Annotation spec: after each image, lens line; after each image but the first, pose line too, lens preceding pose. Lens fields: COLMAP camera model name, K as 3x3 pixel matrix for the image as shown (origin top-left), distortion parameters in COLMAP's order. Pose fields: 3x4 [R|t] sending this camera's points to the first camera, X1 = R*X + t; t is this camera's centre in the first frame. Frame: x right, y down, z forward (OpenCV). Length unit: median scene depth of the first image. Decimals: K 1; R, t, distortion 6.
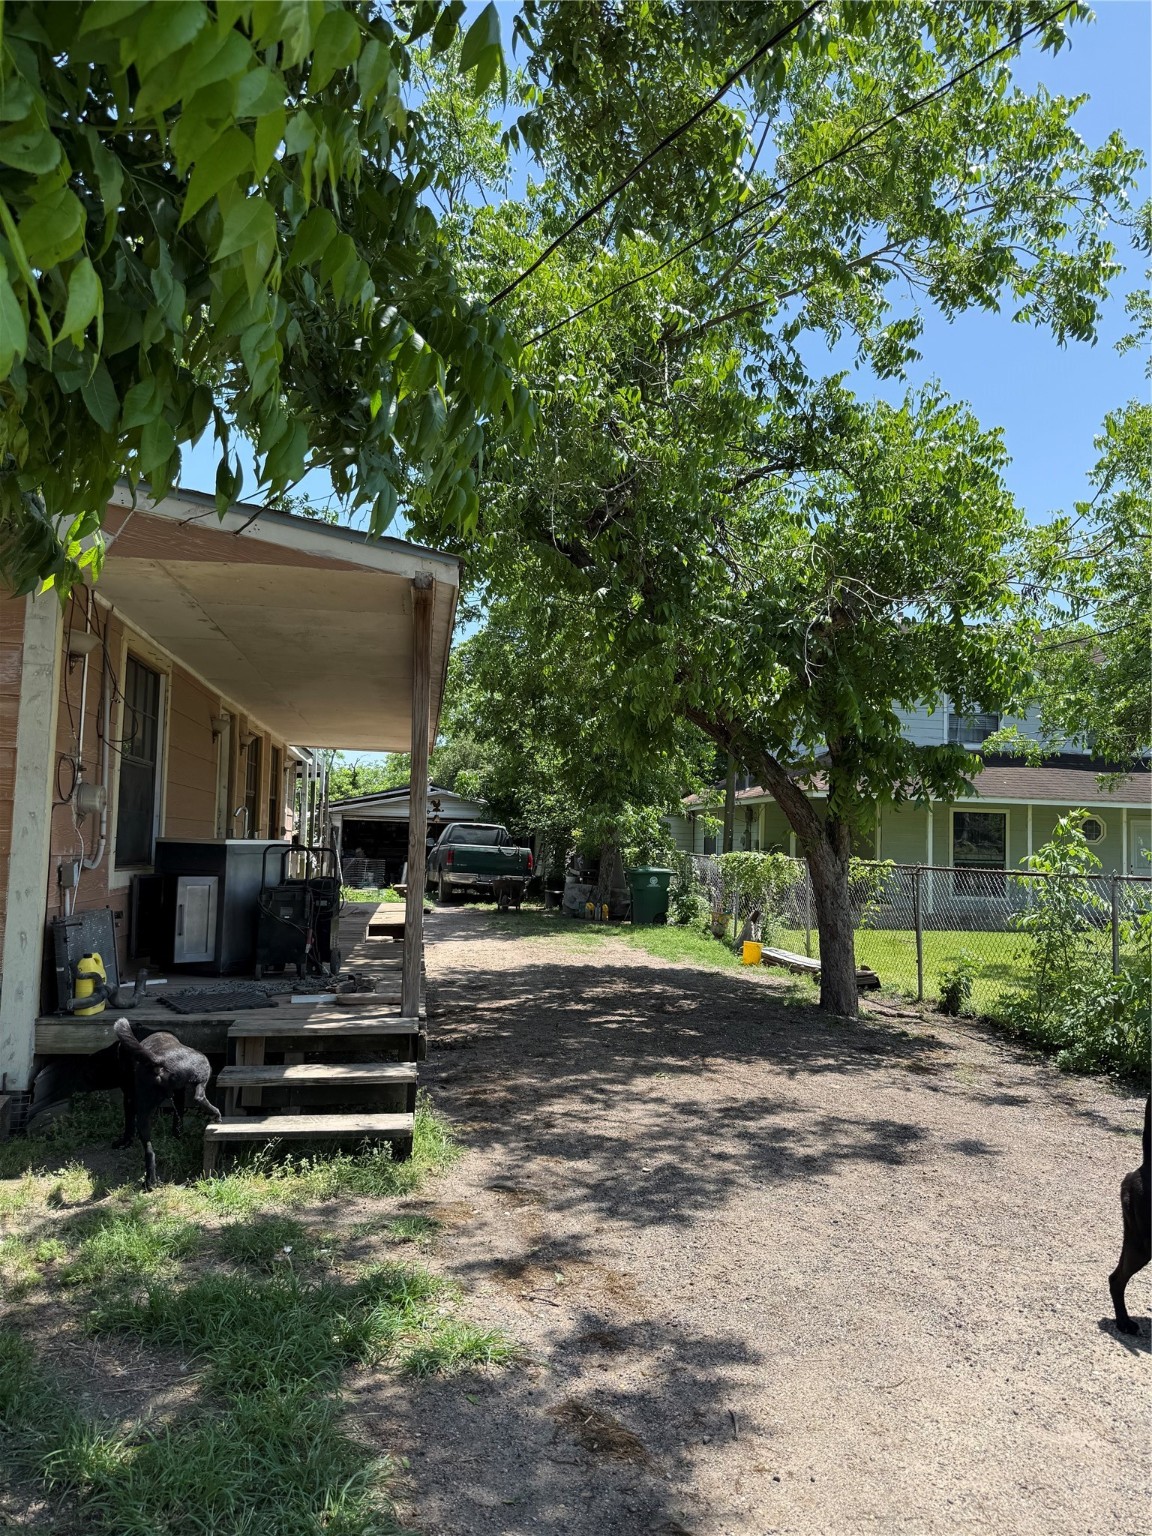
lens RADIAL K [[1075.8, 0, 578.3], [0, 1075.8, 765.8], [0, 0, 1]] dist [0.010224, -0.018808]
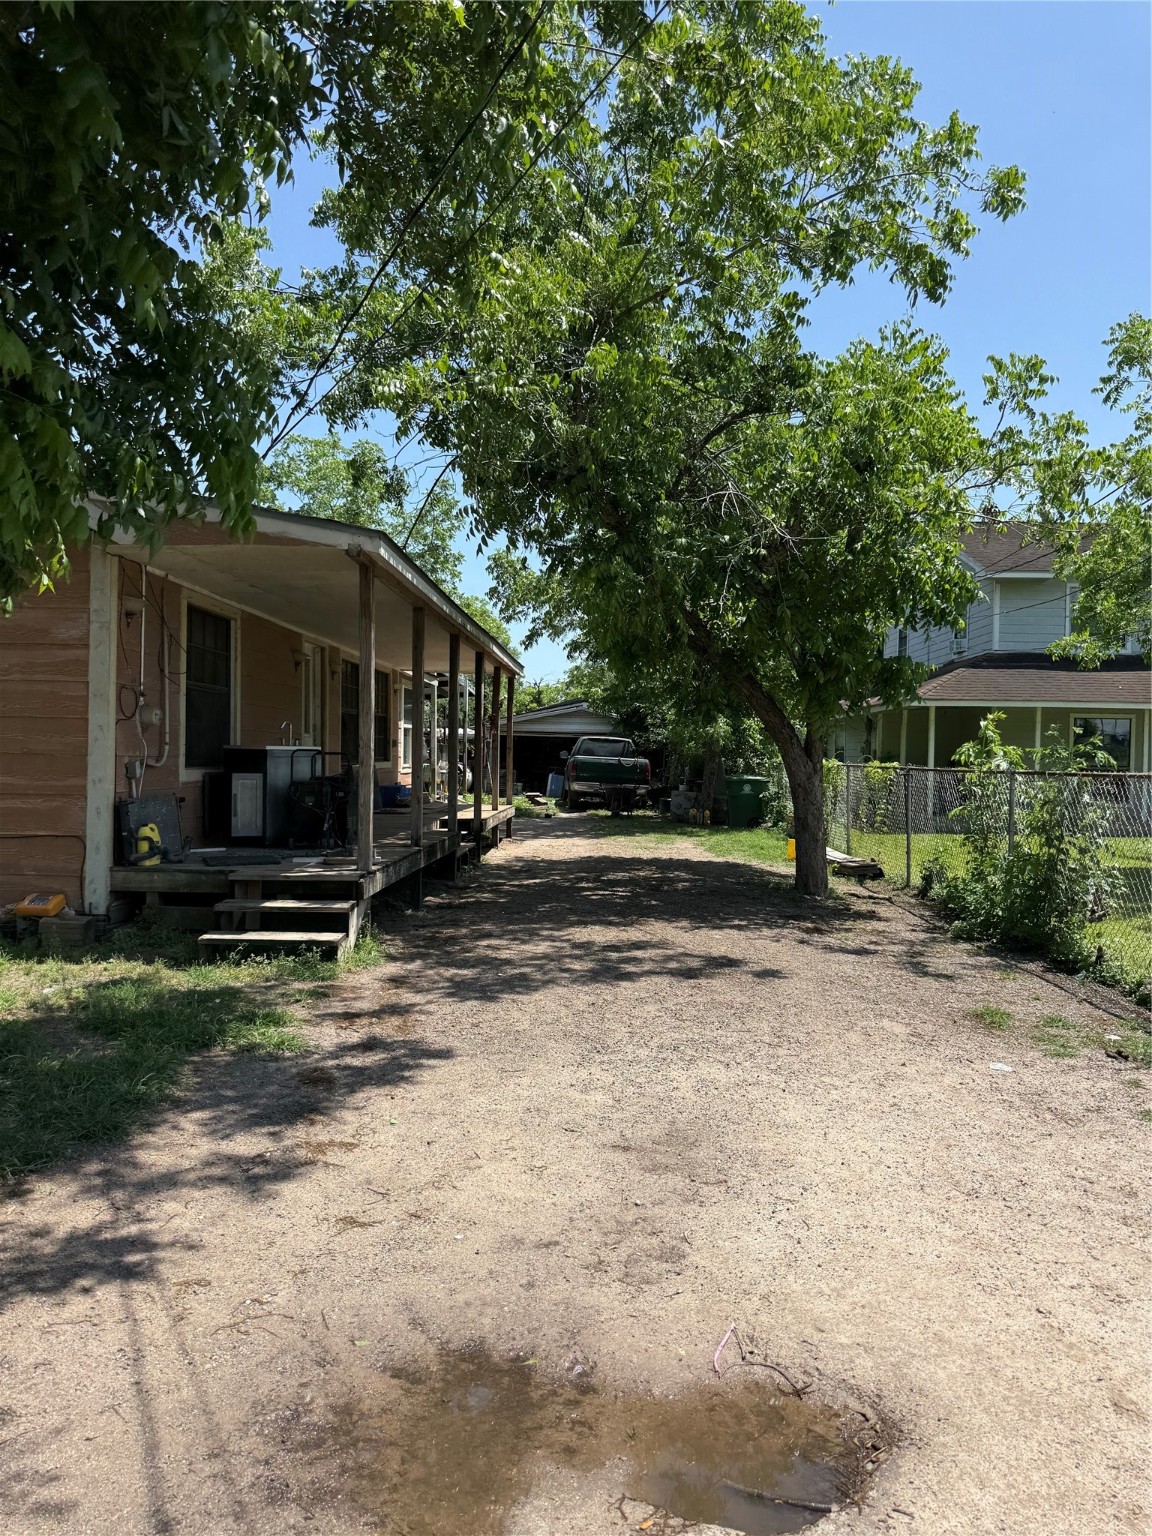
lens RADIAL K [[1075.8, 0, 575.9], [0, 1075.8, 765.5], [0, 0, 1]] dist [0.010224, -0.018808]
pose [[0.980398, -0.007392, -0.196888, 0.310429], [0.022480, 0.996967, 0.074506, 0.002484], [0.195741, -0.077472, 0.977591, -0.225751]]
